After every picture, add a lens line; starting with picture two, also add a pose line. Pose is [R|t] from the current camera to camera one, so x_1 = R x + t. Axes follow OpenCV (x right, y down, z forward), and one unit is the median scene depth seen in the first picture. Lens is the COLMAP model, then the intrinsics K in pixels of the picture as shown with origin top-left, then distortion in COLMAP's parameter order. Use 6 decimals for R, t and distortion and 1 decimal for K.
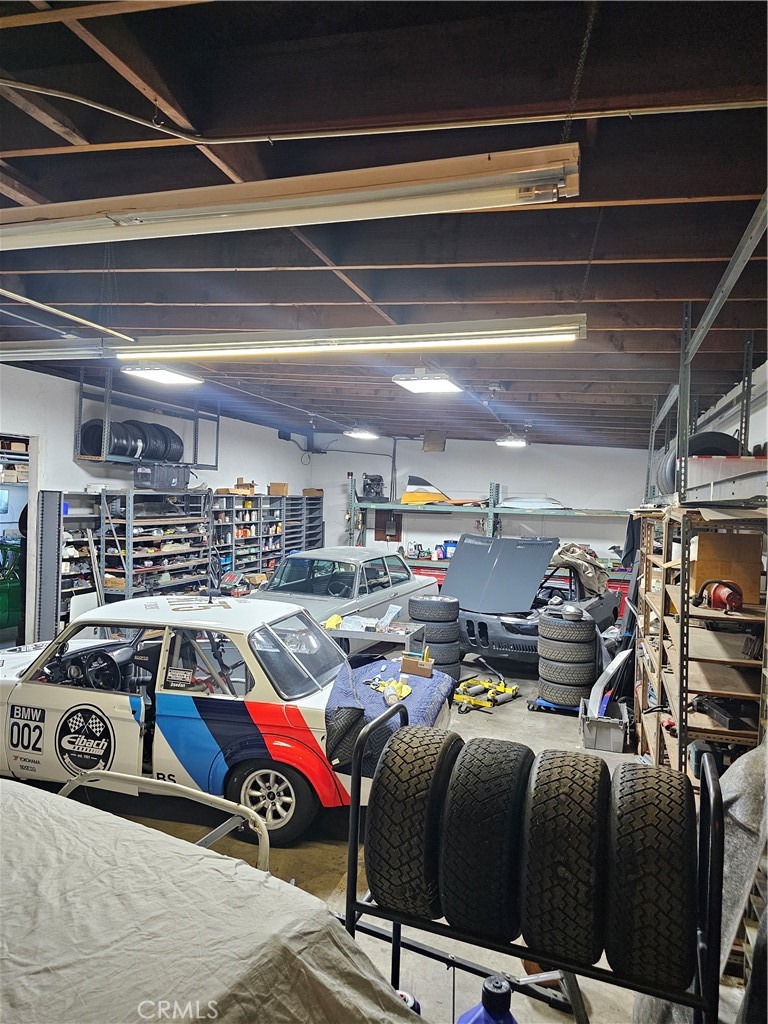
lens RADIAL K [[681.3, 0, 384.0], [0, 681.3, 512.0], [0, 0, 1]] dist [0.075827, -0.070694]
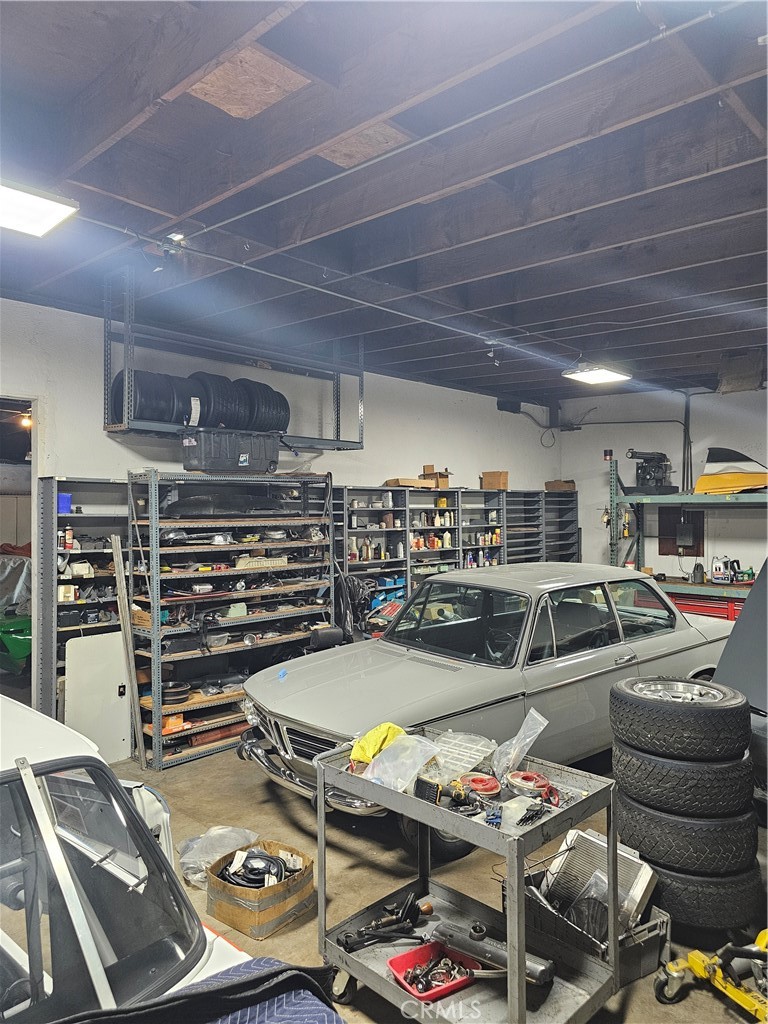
lens RADIAL K [[681.3, 0, 384.0], [0, 681.3, 512.0], [0, 0, 1]] dist [0.075827, -0.070694]
pose [[0.884930, -0.034580, -0.464439, 0.078158], [0.022197, 0.999238, -0.032105, 0.021425], [0.465195, 0.018101, 0.885023, 0.387805]]
